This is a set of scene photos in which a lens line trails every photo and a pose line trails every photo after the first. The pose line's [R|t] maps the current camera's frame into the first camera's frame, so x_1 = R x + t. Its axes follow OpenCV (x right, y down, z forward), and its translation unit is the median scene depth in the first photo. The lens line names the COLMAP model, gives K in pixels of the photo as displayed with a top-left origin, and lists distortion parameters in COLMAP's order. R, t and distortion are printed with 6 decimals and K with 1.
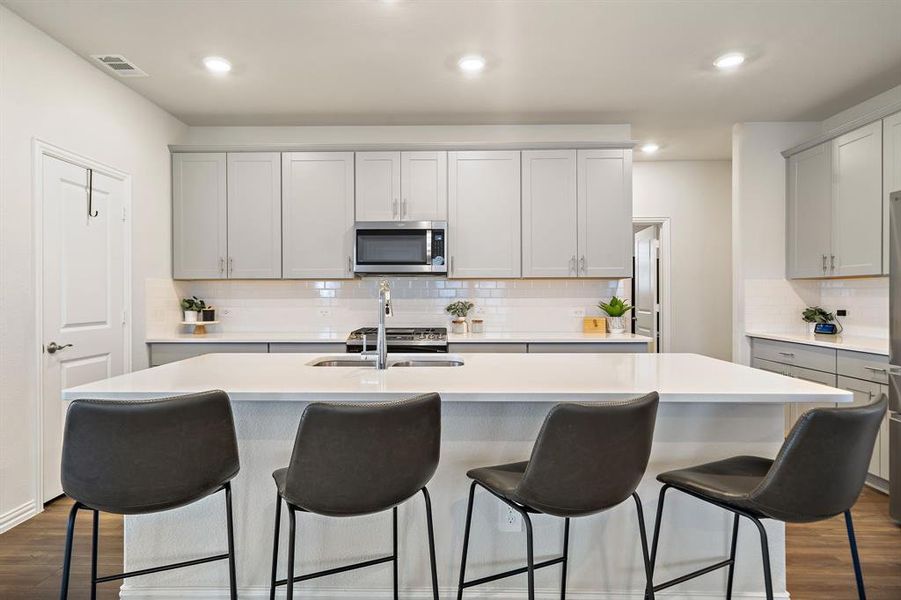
lens RADIAL K [[463.5, 0, 427.1], [0, 463.5, 295.3], [0, 0, 1]] dist [0.002374, 0.000525]
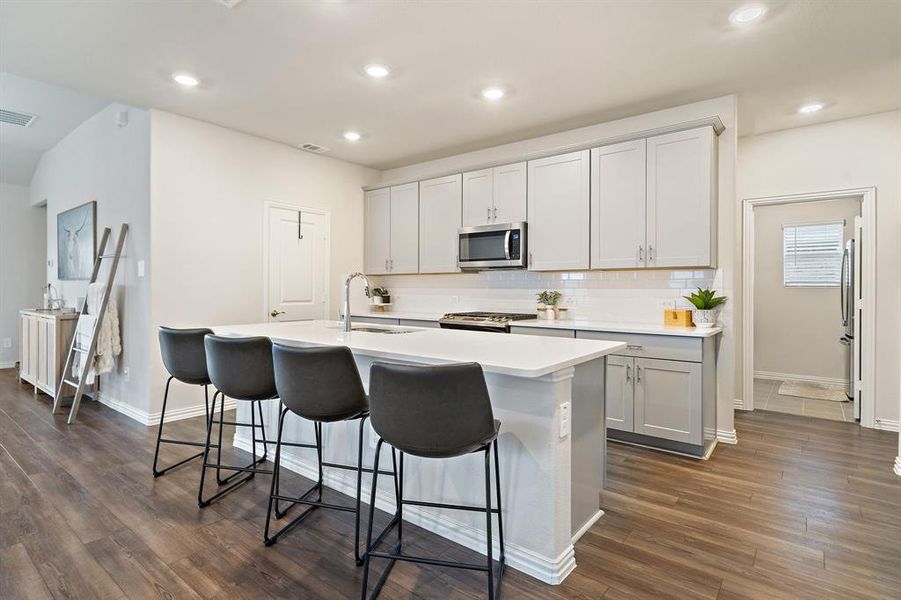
lens RADIAL K [[447.3, 0, 454.3], [0, 447.3, 290.6], [0, 0, 1]] dist [-0.001061, 0.001480]
pose [[0.811857, 0.009136, -0.583785, 0.549658], [-0.002838, 0.999928, 0.011702, -0.000442], [0.583849, -0.007844, 0.811824, -0.016393]]
